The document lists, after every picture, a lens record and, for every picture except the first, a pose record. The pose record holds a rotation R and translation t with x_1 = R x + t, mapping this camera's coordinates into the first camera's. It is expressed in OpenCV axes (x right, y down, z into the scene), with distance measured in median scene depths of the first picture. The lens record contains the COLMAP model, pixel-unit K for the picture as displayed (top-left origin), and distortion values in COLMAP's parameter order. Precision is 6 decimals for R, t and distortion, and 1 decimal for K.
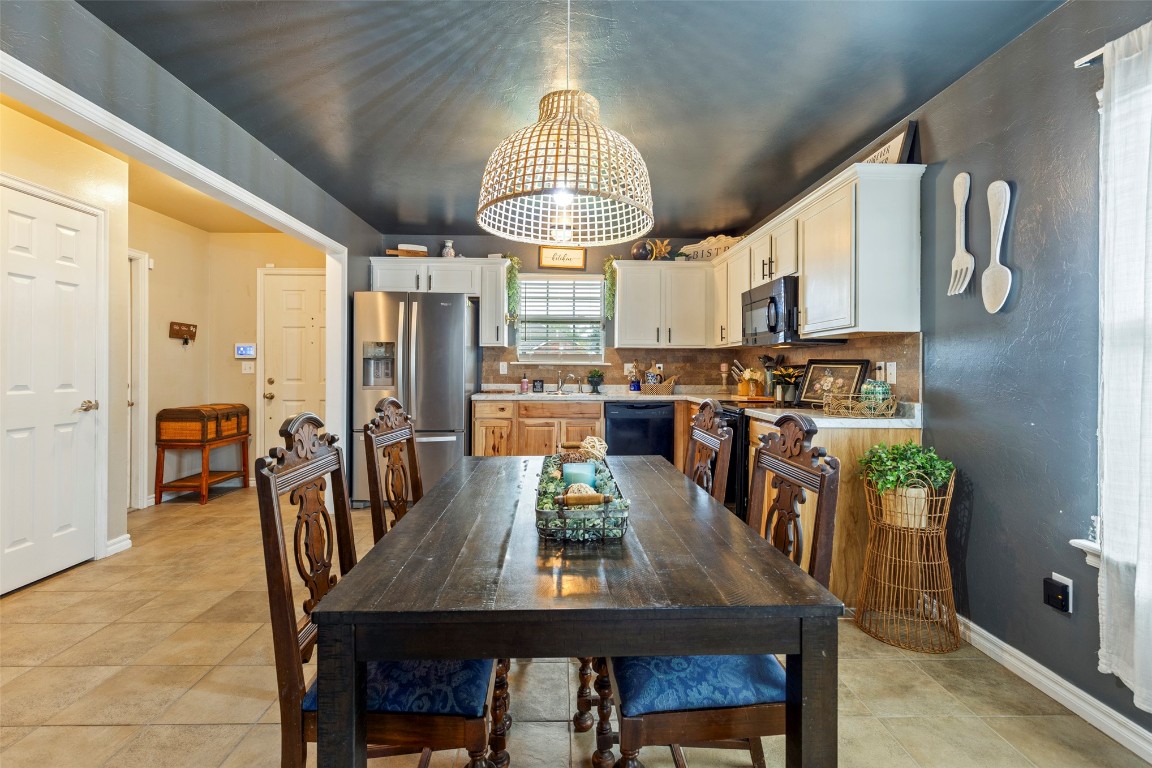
lens RADIAL K [[516.9, 0, 571.9], [0, 516.9, 366.4], [0, 0, 1]] dist [0.005283, -0.000706]
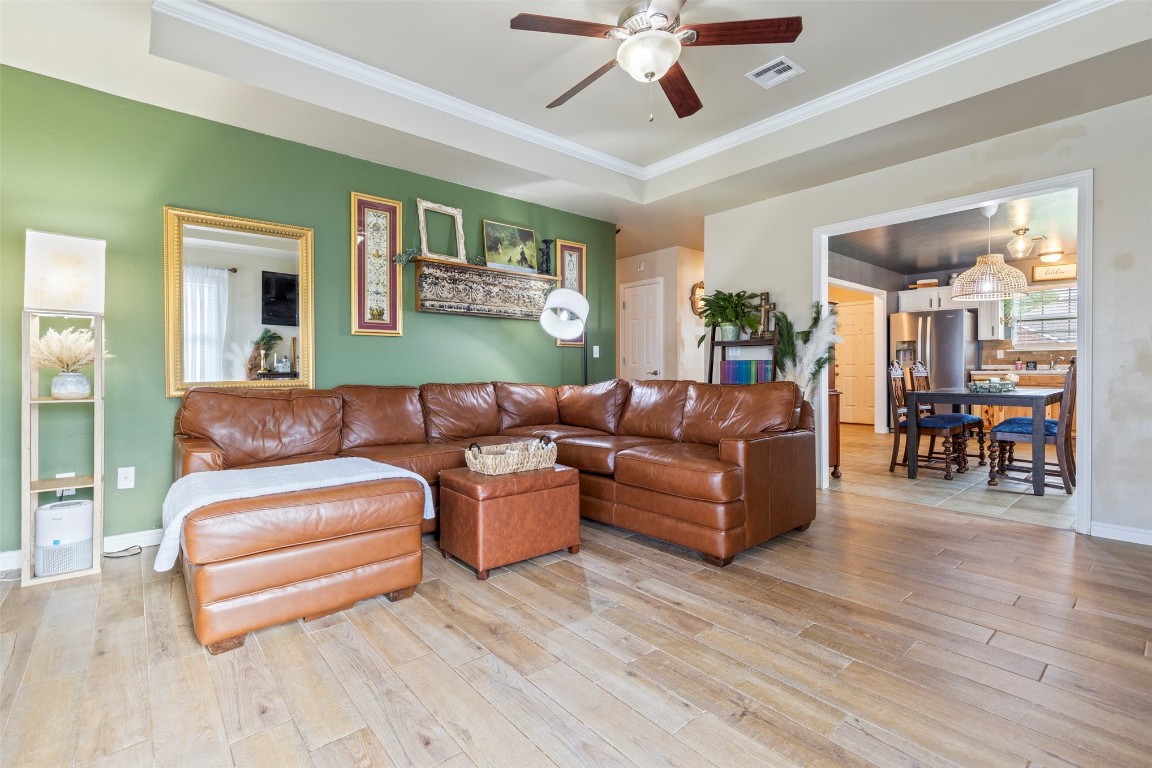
lens RADIAL K [[516.9, 0, 569.8], [0, 516.9, 373.7], [0, 0, 1]] dist [0.005283, -0.000706]
pose [[0.618652, -0.004199, -0.785654, 0.280564], [0.010354, 0.999942, 0.002809, 0.043974], [0.785597, -0.009872, 0.618660, -0.910643]]
